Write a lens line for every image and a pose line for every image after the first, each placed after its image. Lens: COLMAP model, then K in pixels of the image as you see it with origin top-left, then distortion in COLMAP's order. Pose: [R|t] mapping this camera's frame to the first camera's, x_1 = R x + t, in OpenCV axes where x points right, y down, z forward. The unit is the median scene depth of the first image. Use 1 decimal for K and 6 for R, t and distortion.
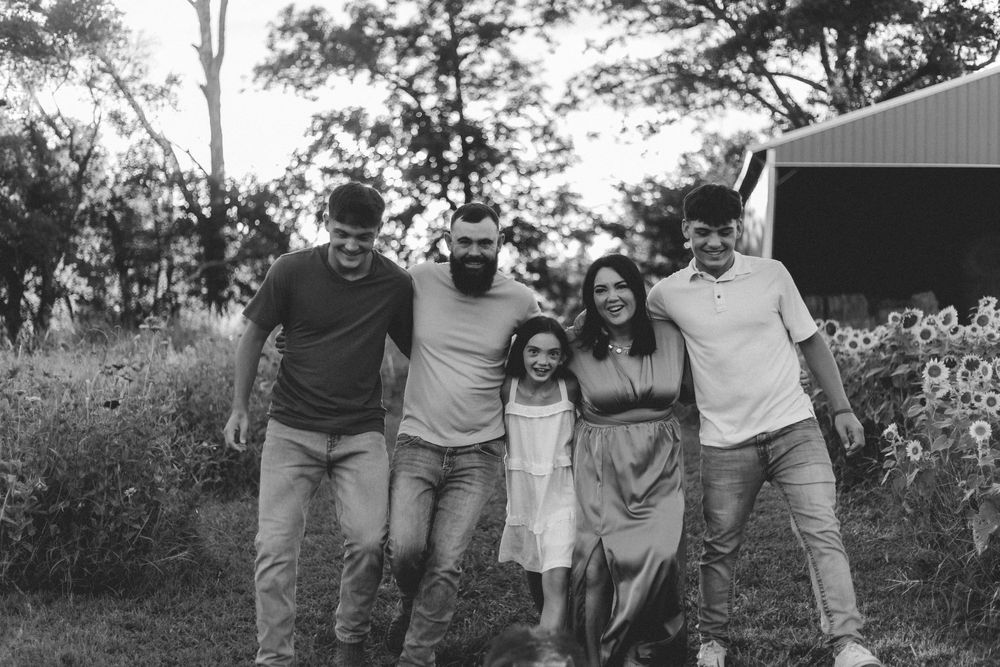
lens RADIAL K [[1421.3, 0, 500.0], [0, 1421.3, 333.5], [0, 0, 1]] dist [0.013137, -0.009406]
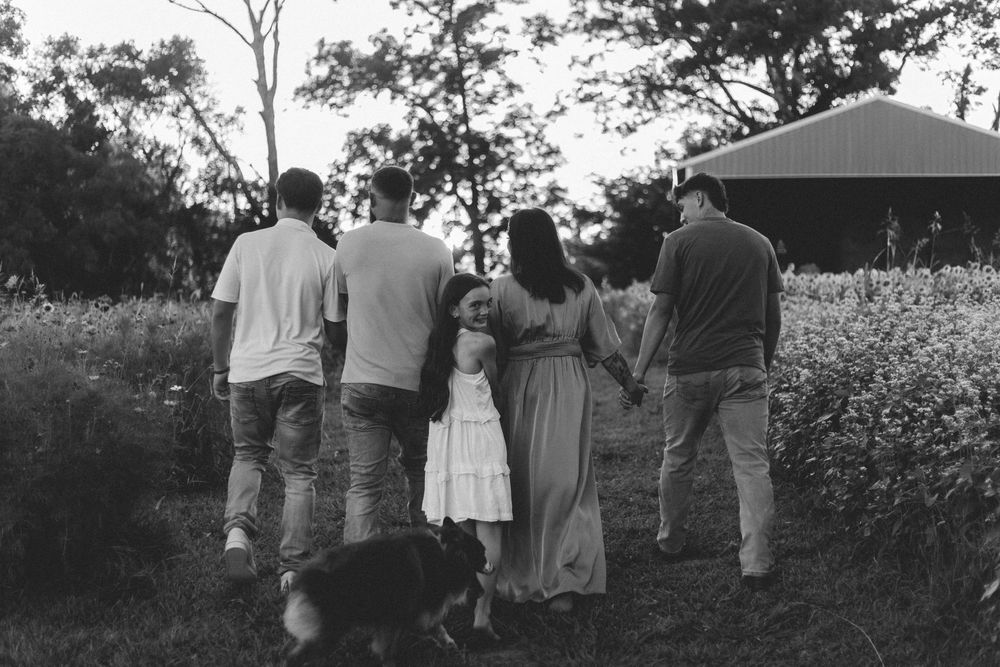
lens RADIAL K [[1425.3, 0, 478.5], [0, 1425.3, 335.4], [0, 0, 1]] dist [0.012515, -0.066912]
pose [[0.999499, -0.024377, -0.020182, 0.002507], [0.024644, 0.999611, 0.013092, 0.009259], [0.019855, -0.013583, 0.999711, -0.223996]]
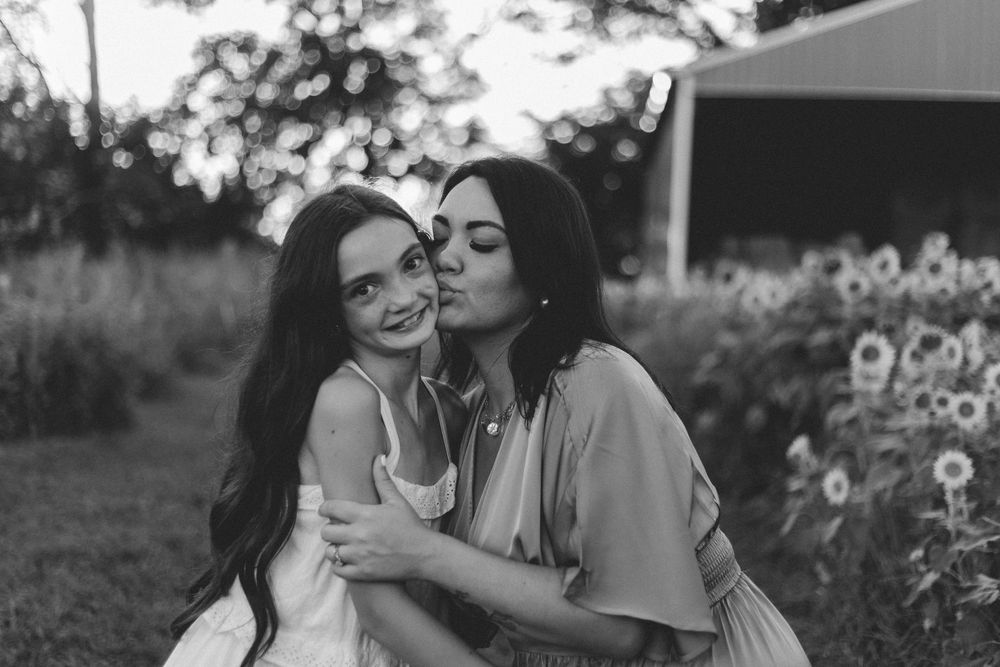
lens RADIAL K [[1425.3, 0, 478.5], [0, 1425.3, 335.4], [0, 0, 1]] dist [0.012515, -0.066912]
pose [[0.999297, 0.005667, 0.037061, 0.015480], [-0.007277, 0.999029, 0.043462, -0.000938], [-0.036779, -0.043701, 0.998367, 0.053611]]
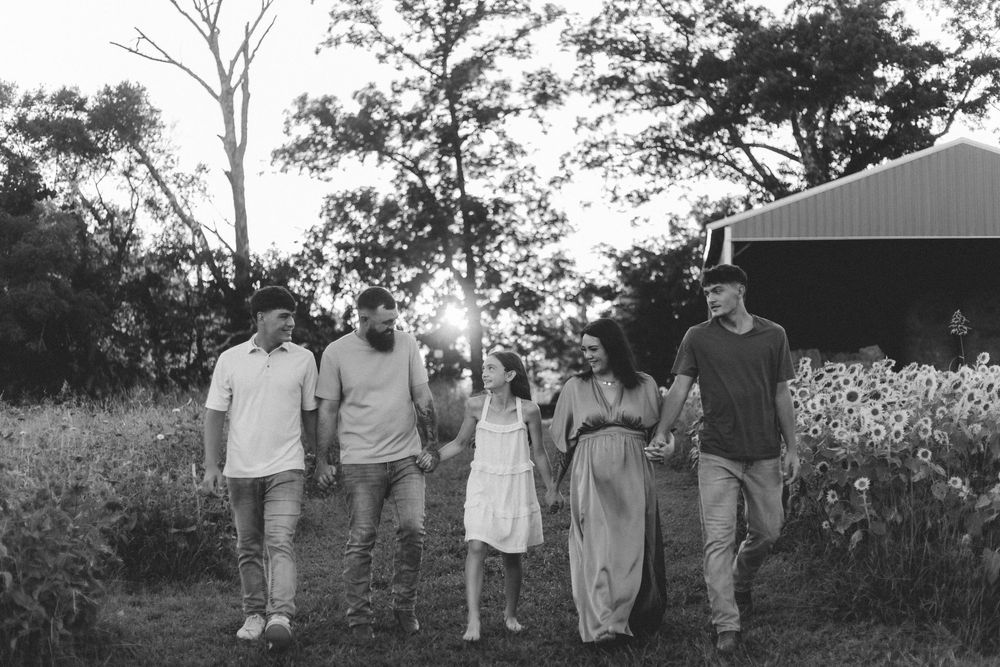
lens RADIAL K [[1421.3, 0, 500.0], [0, 1421.3, 333.5], [0, 0, 1]] dist [0.013137, -0.009406]
pose [[0.999710, -0.023137, -0.006610, 0.006159], [0.022824, 0.998768, -0.044067, 0.004084], [0.007622, 0.043903, 0.999007, -0.086481]]
